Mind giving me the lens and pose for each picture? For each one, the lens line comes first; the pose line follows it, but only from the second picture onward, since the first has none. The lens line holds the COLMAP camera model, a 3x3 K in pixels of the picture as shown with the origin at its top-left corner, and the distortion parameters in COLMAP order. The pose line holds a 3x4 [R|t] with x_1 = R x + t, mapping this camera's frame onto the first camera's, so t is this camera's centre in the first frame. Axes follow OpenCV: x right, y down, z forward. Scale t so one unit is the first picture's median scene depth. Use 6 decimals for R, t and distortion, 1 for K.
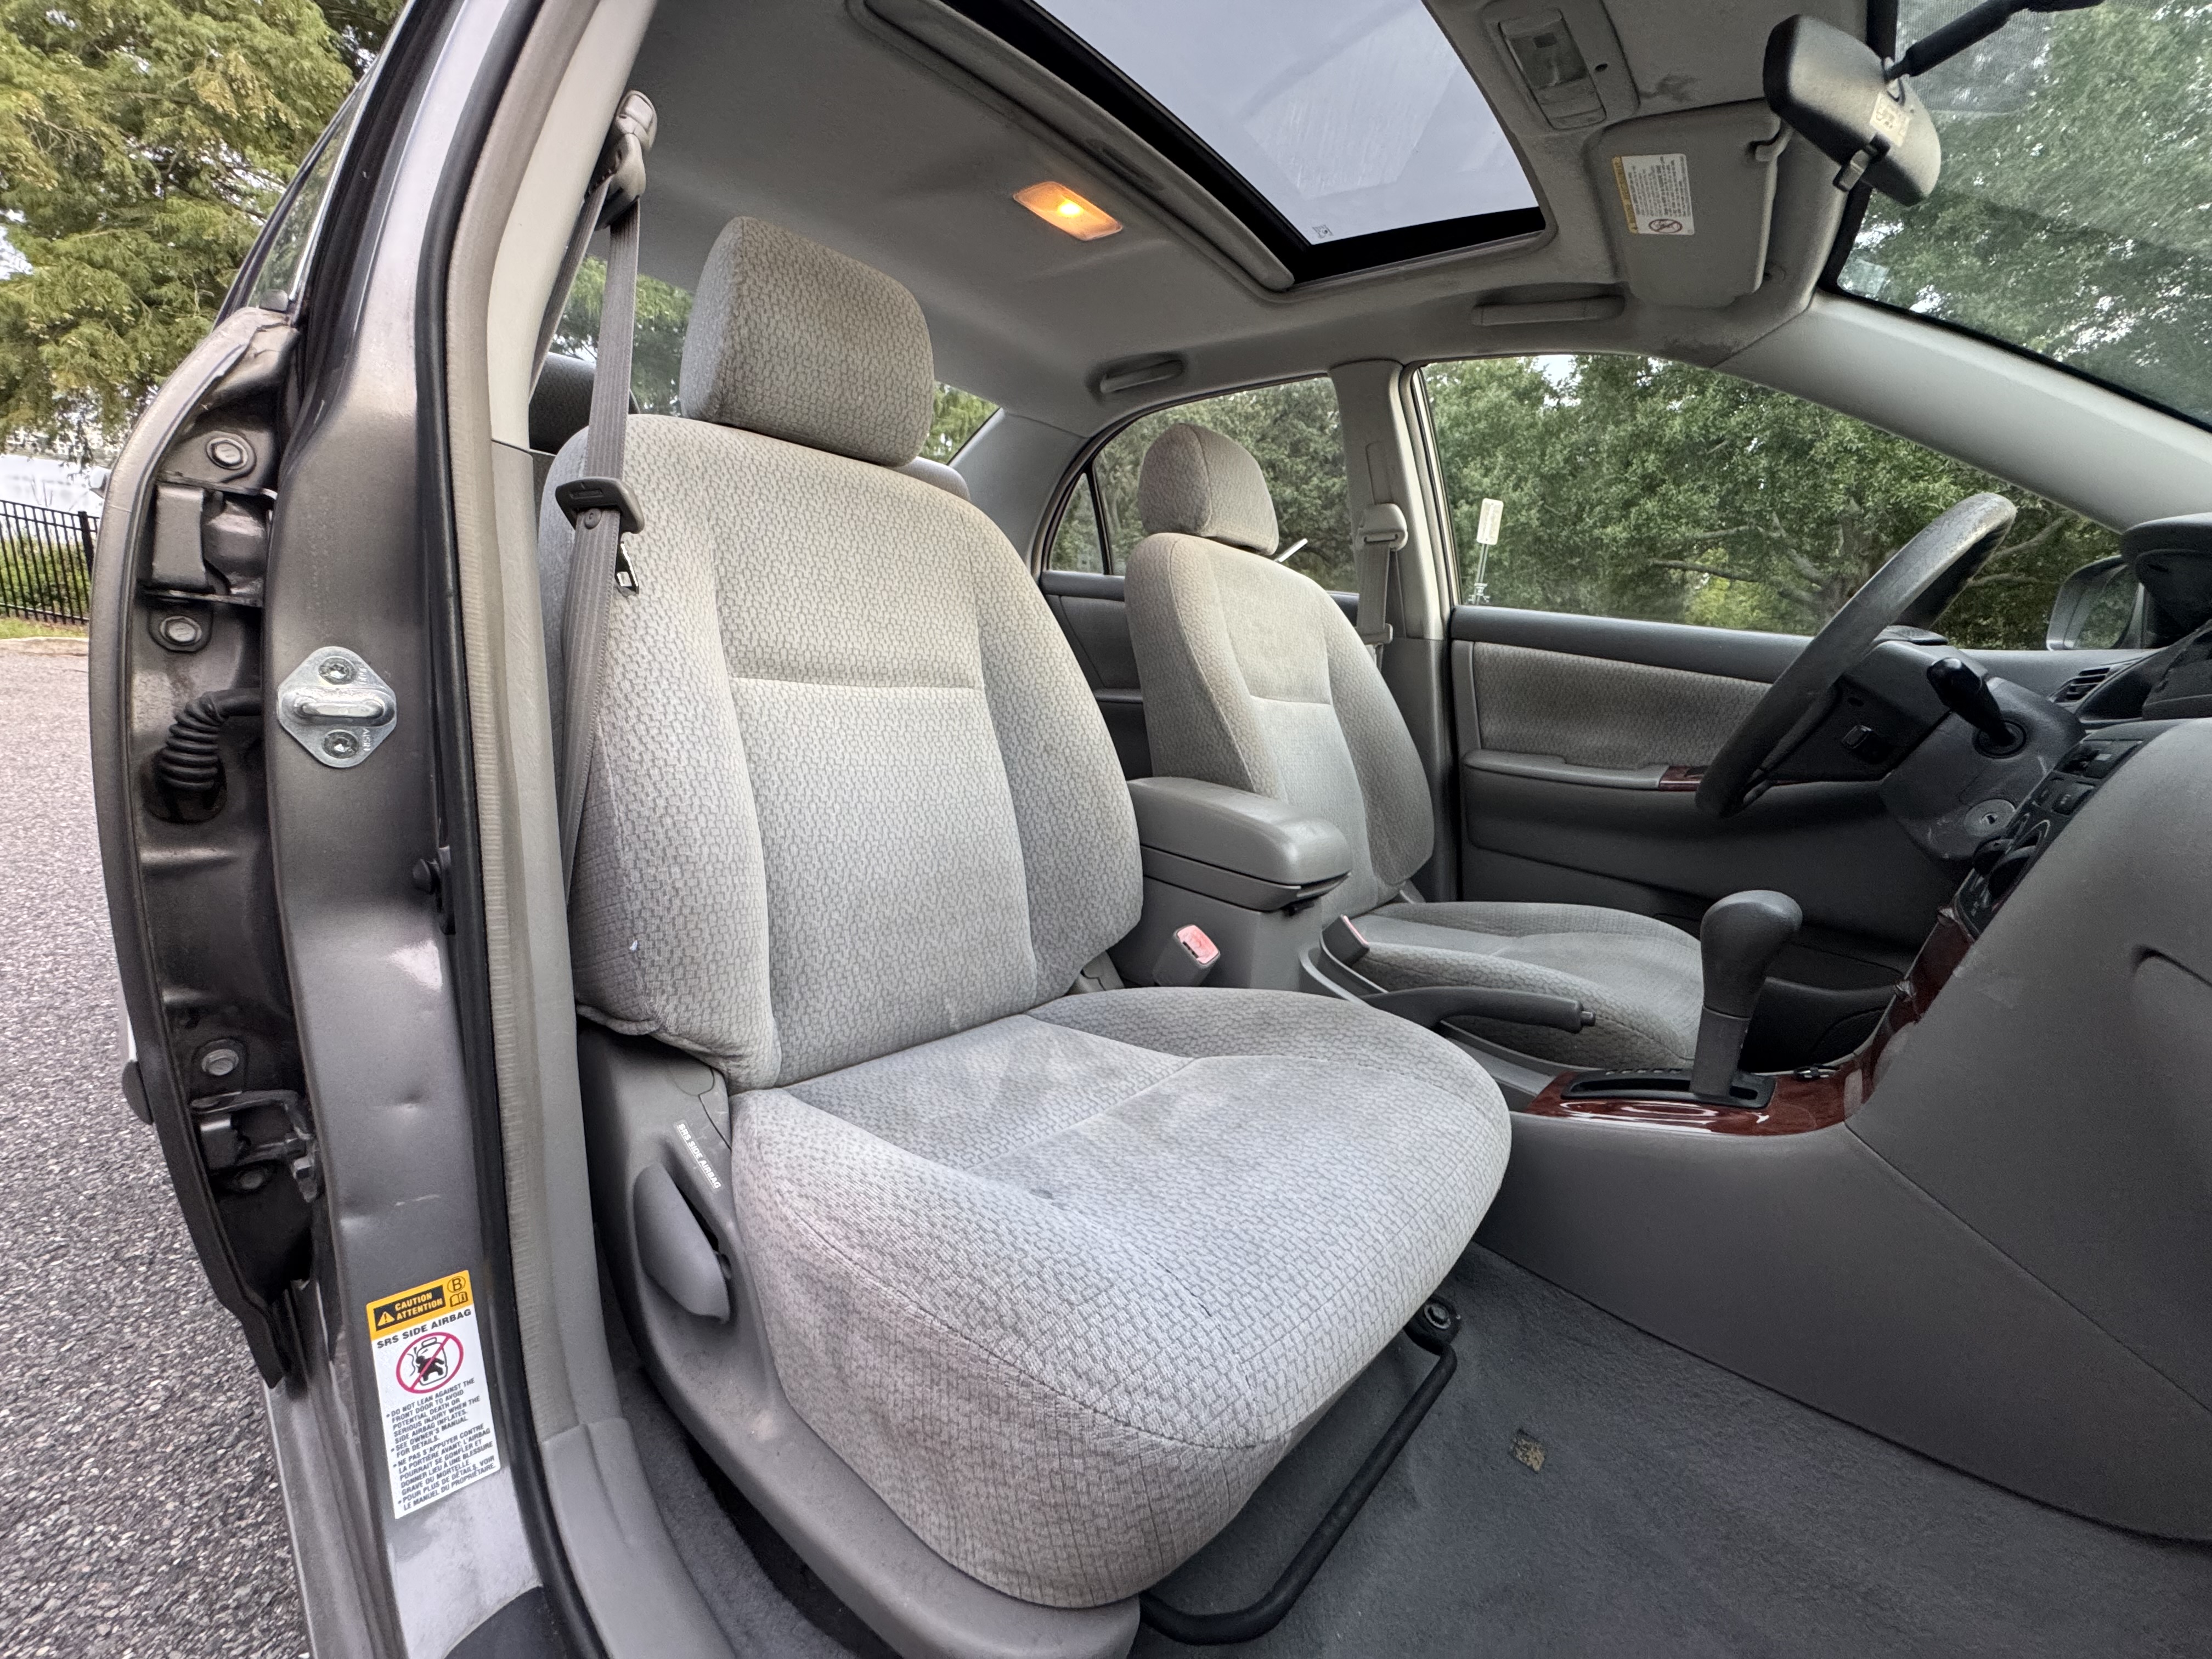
lens RADIAL K [[888.2, 0, 1106.0], [0, 888.2, 829.5], [0, 0, 1]] dist [0.001697, 0.000174]
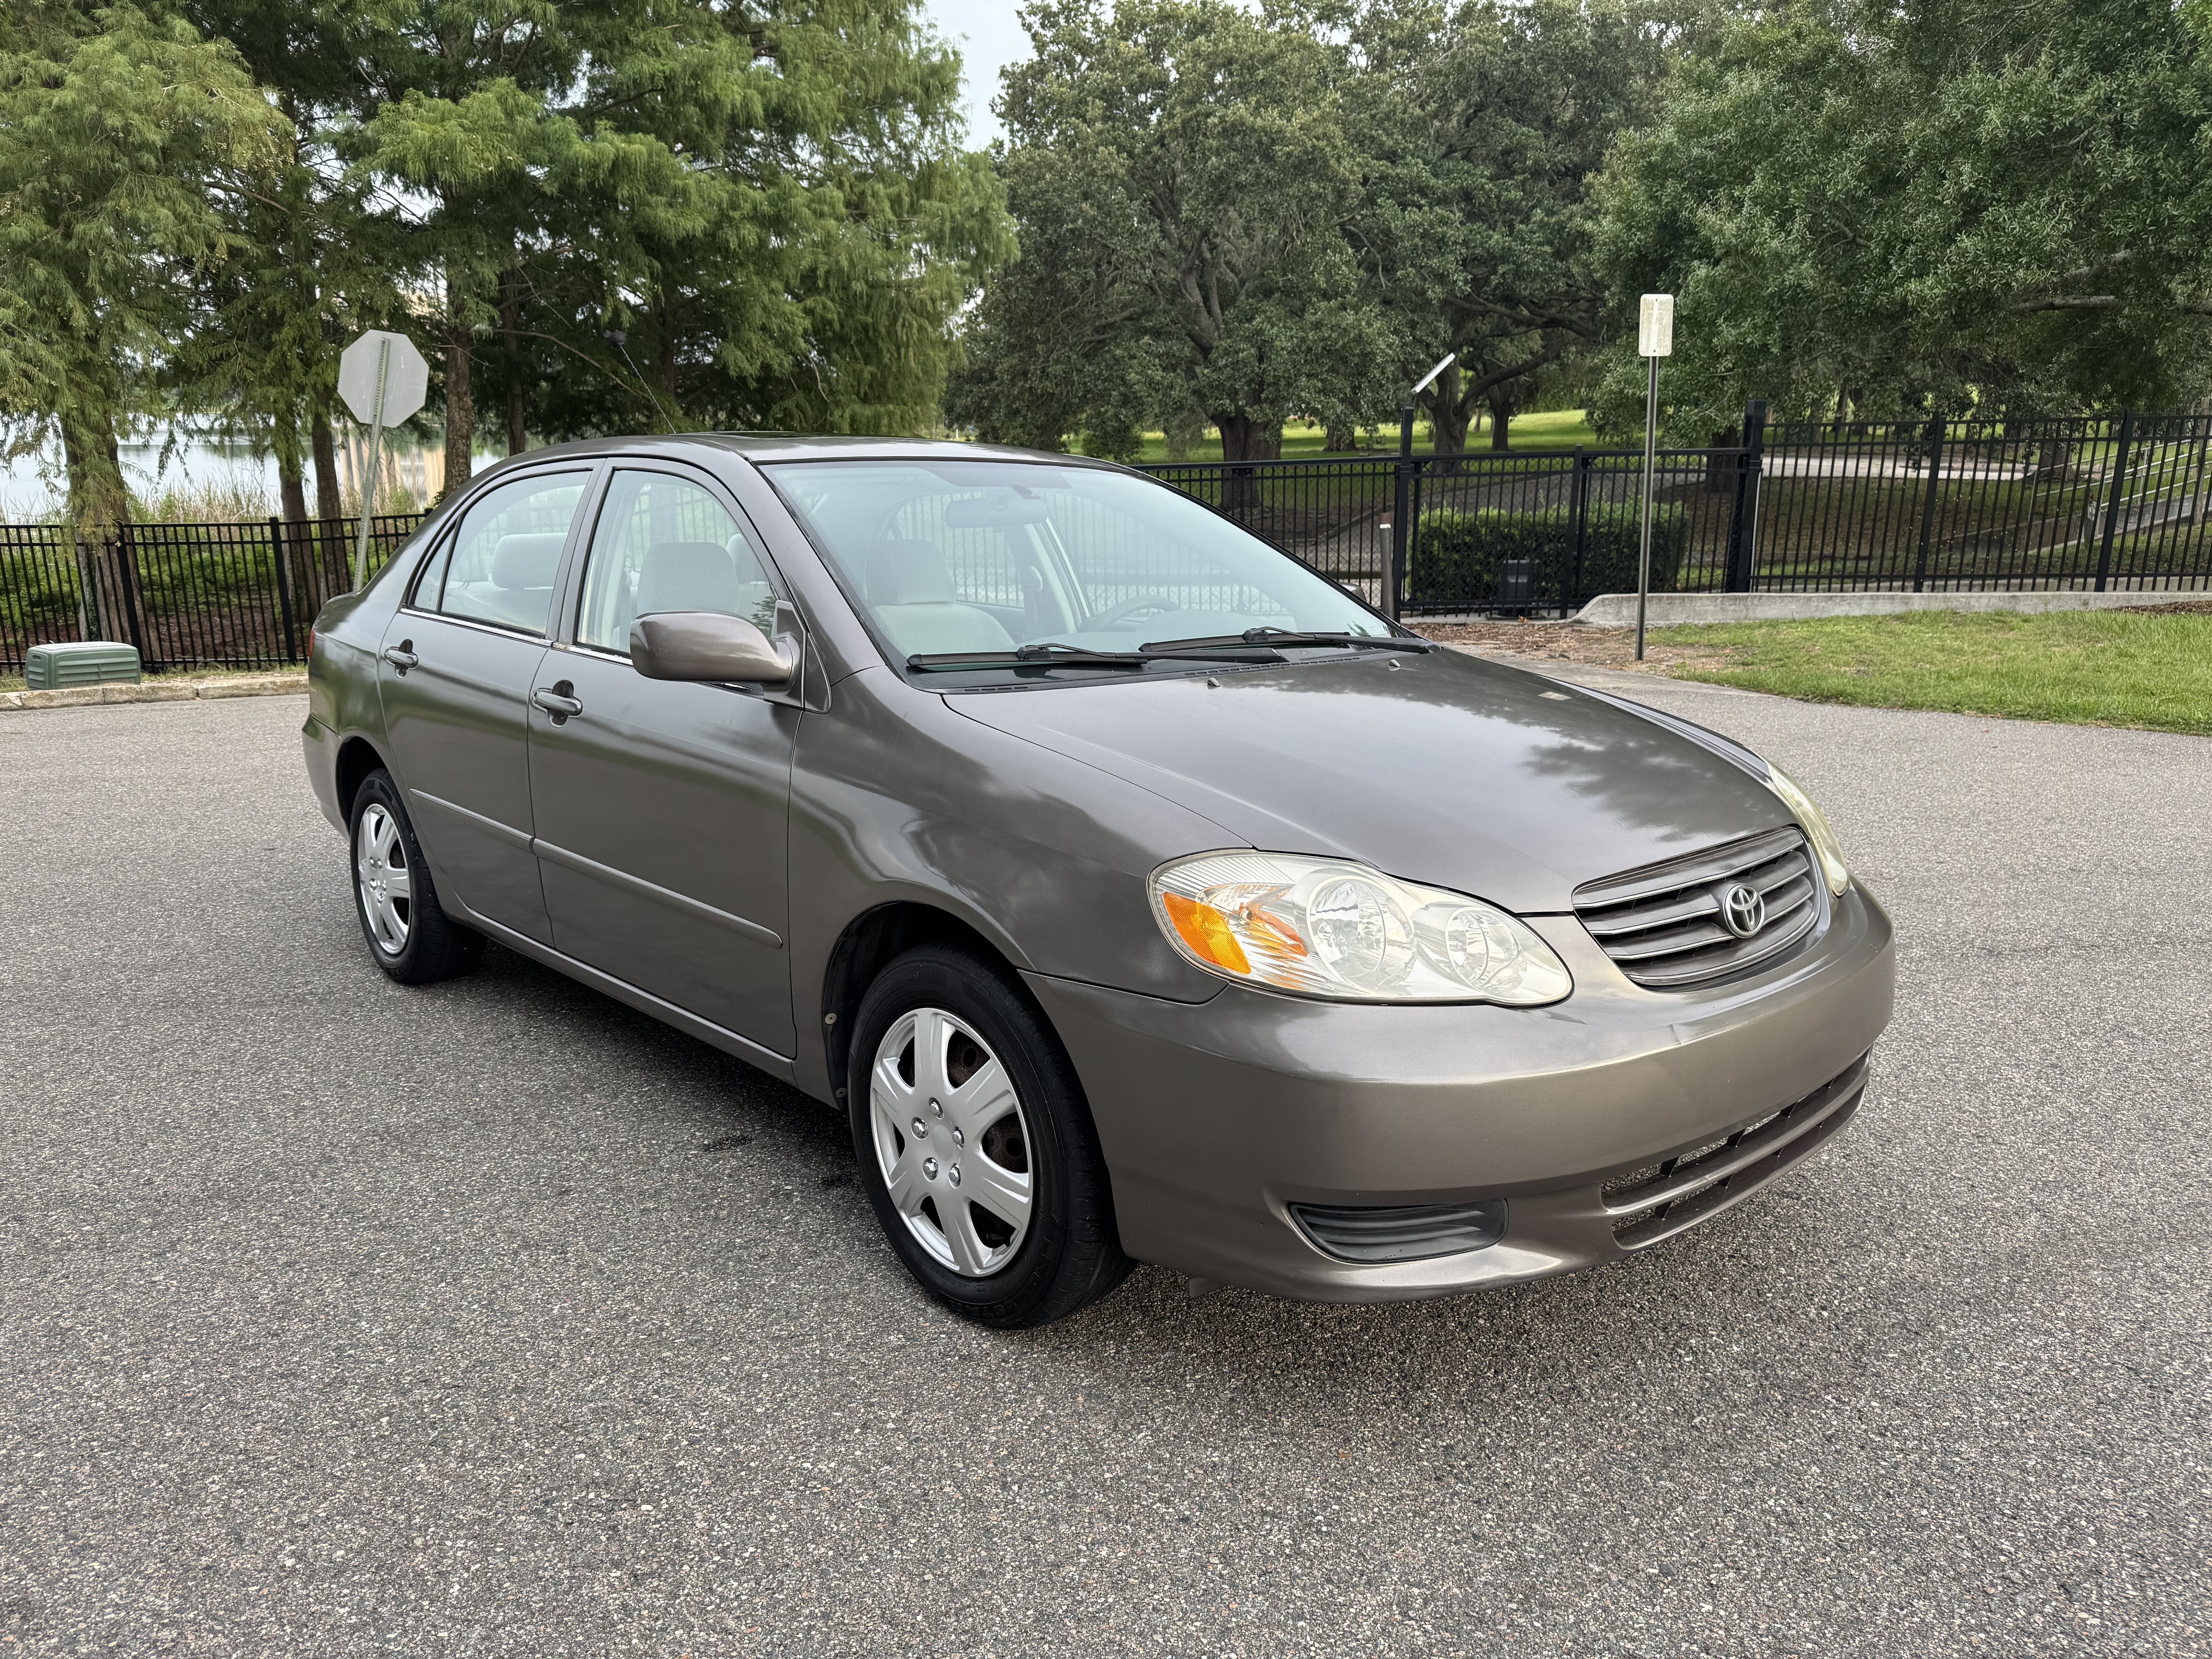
lens RADIAL K [[1577.2, 0, 1067.7], [0, 1577.2, 811.2], [0, 0, 1]] dist [0.001716, -0.004085]
pose [[0.986538, -0.091035, -0.135853, 0.071395], [0.087769, 0.995694, -0.029850, 0.019494], [0.137985, 0.017525, 0.990279, -0.182896]]
